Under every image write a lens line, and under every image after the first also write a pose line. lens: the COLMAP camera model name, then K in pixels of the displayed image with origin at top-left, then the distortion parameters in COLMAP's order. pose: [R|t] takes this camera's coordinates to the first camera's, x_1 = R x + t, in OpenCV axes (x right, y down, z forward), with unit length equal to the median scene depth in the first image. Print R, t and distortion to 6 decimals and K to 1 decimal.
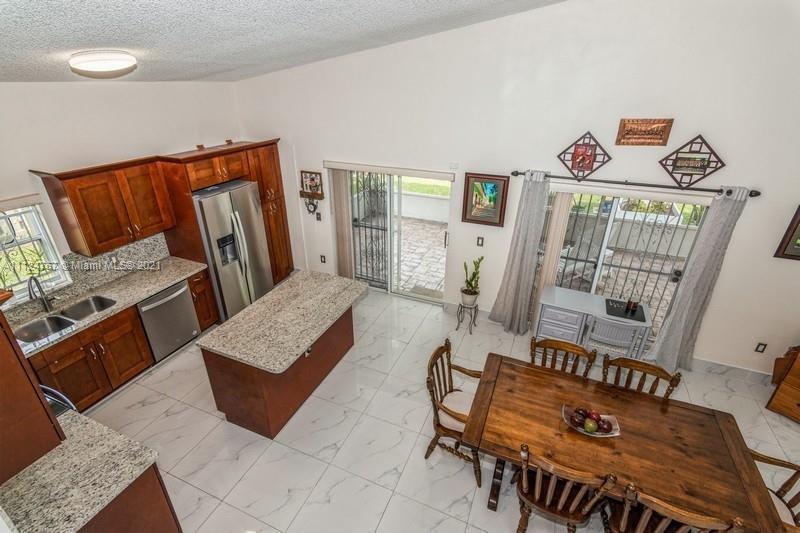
lens RADIAL K [[385.9, 0, 399.1], [0, 385.9, 262.2], [0, 0, 1]] dist [0.007810, 0.003189]
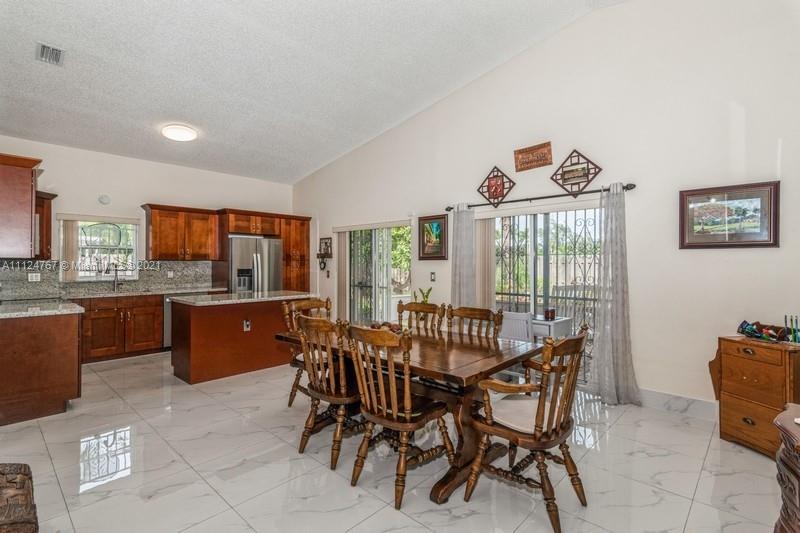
lens RADIAL K [[385.9, 0, 401.5], [0, 385.9, 262.8], [0, 0, 1]] dist [0.007810, 0.003189]
pose [[0.942800, -0.004263, -0.333332, 0.538882], [-0.142513, 0.898784, -0.414581, 0.416253], [0.301361, 0.438371, 0.846766, 0.020807]]
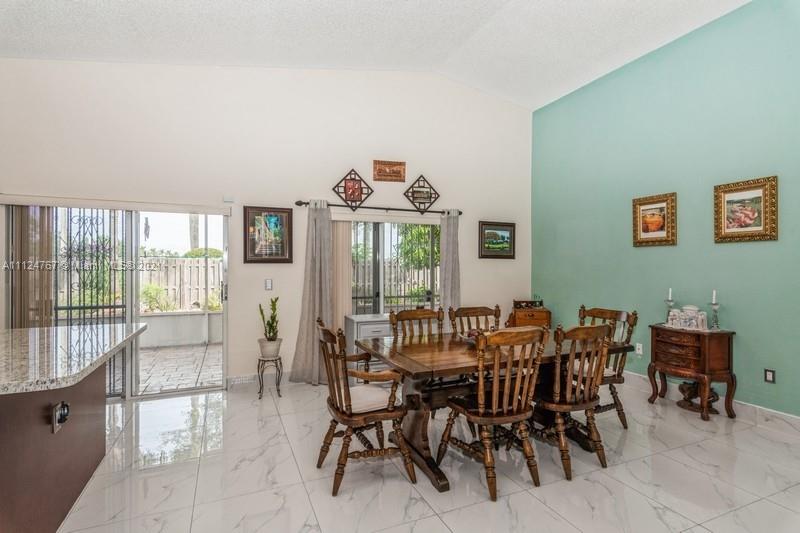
lens RADIAL K [[393.9, 0, 402.4], [0, 393.9, 269.6], [0, 0, 1]] dist [0.004122, 0.001199]
pose [[0.673377, -0.008066, 0.739255, -0.268999], [0.327579, 0.899677, -0.288571, 0.299167], [-0.662763, 0.436481, 0.608464, 0.260158]]
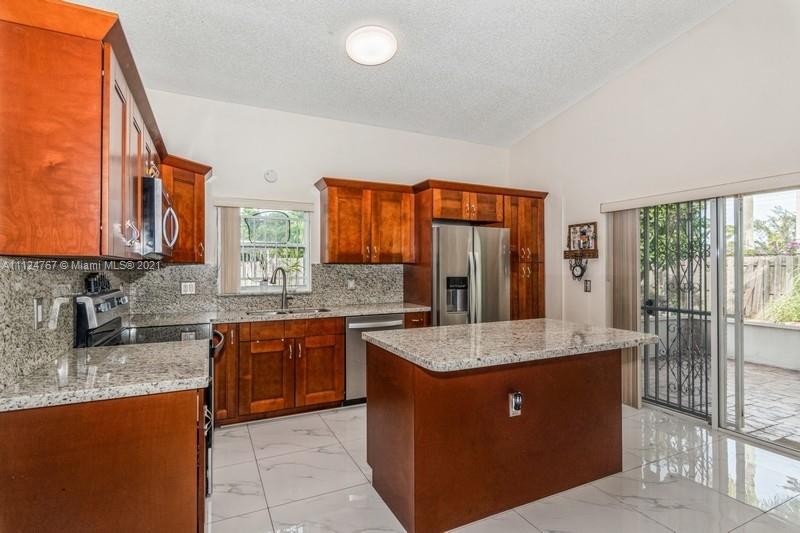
lens RADIAL K [[393.9, 0, 395.5], [0, 393.9, 266.6], [0, 0, 1]] dist [0.004122, 0.001199]
pose [[0.750598, -0.007556, -0.660716, 0.007776], [-0.283489, 0.899546, -0.332342, 0.245146], [0.596855, 0.436761, 0.673056, 0.366082]]
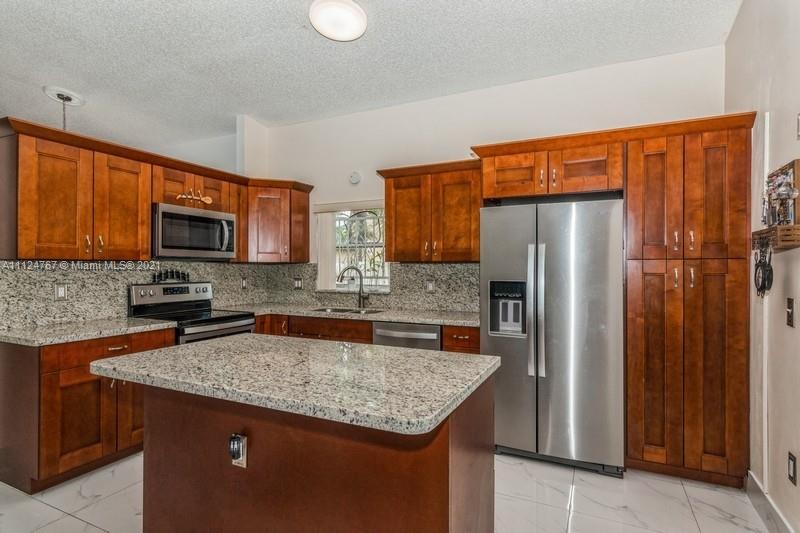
lens RADIAL K [[418.1, 0, 404.1], [0, 418.1, 269.5], [0, 0, 1]] dist [0.001475, 0.000156]
pose [[-0.042400, 0.000689, -0.999100, 0.174327], [-0.439163, 0.898201, 0.019256, -0.031061], [0.897406, 0.439585, -0.037781, 0.937746]]
